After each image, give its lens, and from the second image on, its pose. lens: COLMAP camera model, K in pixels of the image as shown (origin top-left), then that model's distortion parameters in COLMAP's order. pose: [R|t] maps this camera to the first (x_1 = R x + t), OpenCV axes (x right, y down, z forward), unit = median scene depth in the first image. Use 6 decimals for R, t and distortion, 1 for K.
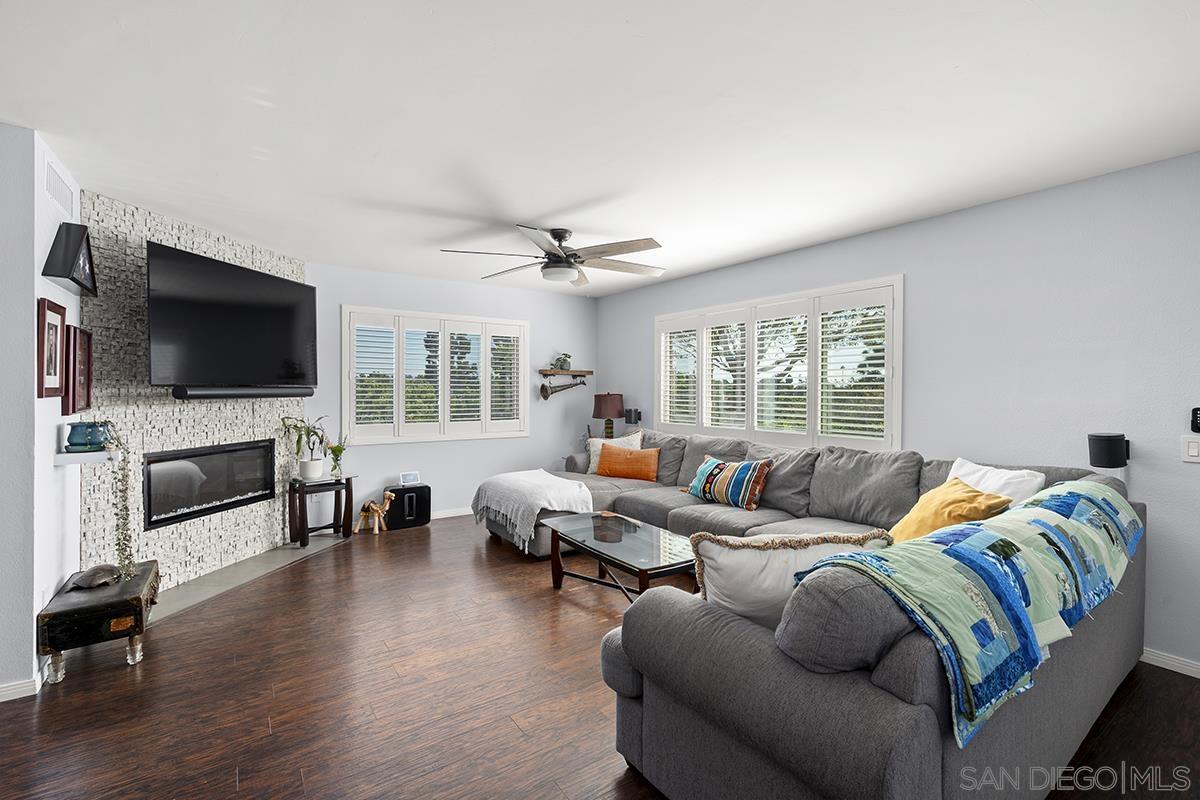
lens RADIAL K [[533.8, 0, 599.1], [0, 533.8, 393.2], [0, 0, 1]] dist [-0.000311, 0.000209]
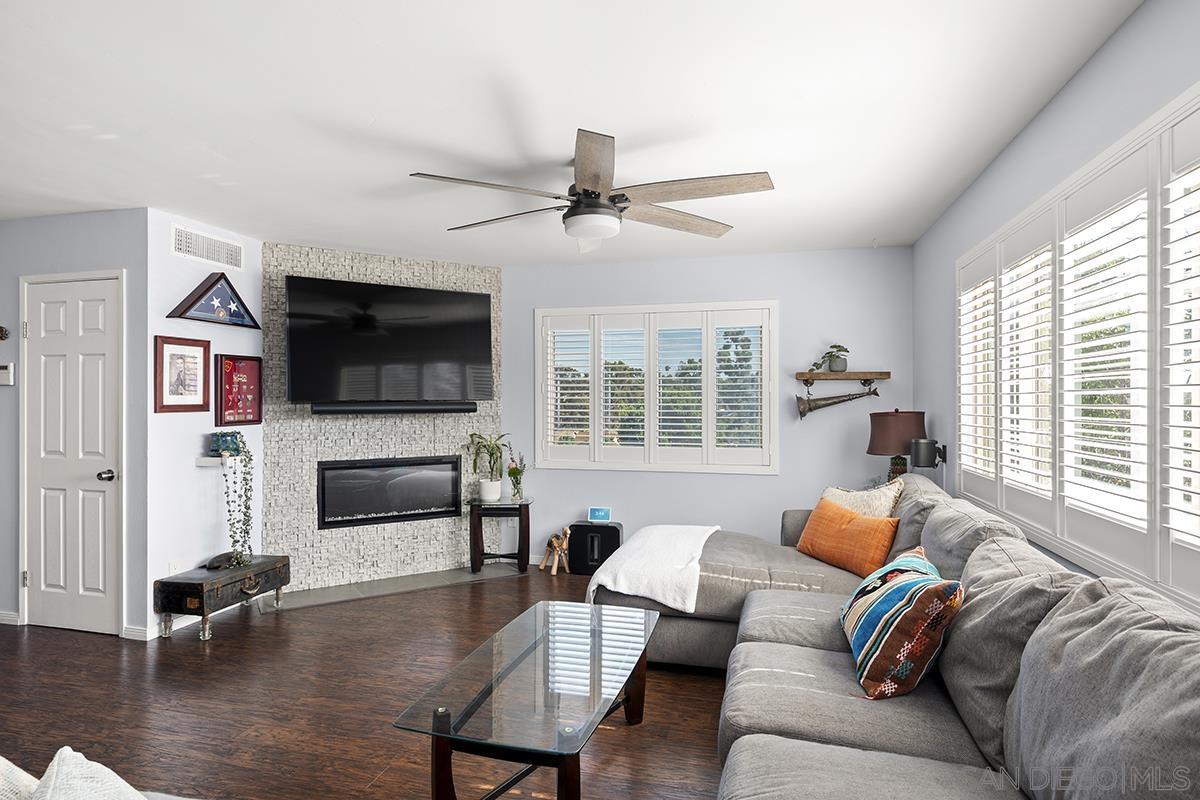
lens RADIAL K [[641.6, 0, 594.0], [0, 641.6, 400.7], [0, 0, 1]] dist [0.004514, -0.001510]
pose [[0.648235, -0.005267, -0.761422, 0.441010], [-0.001686, 0.999964, -0.008352, -0.005020], [0.761439, 0.006698, 0.648202, 0.424753]]
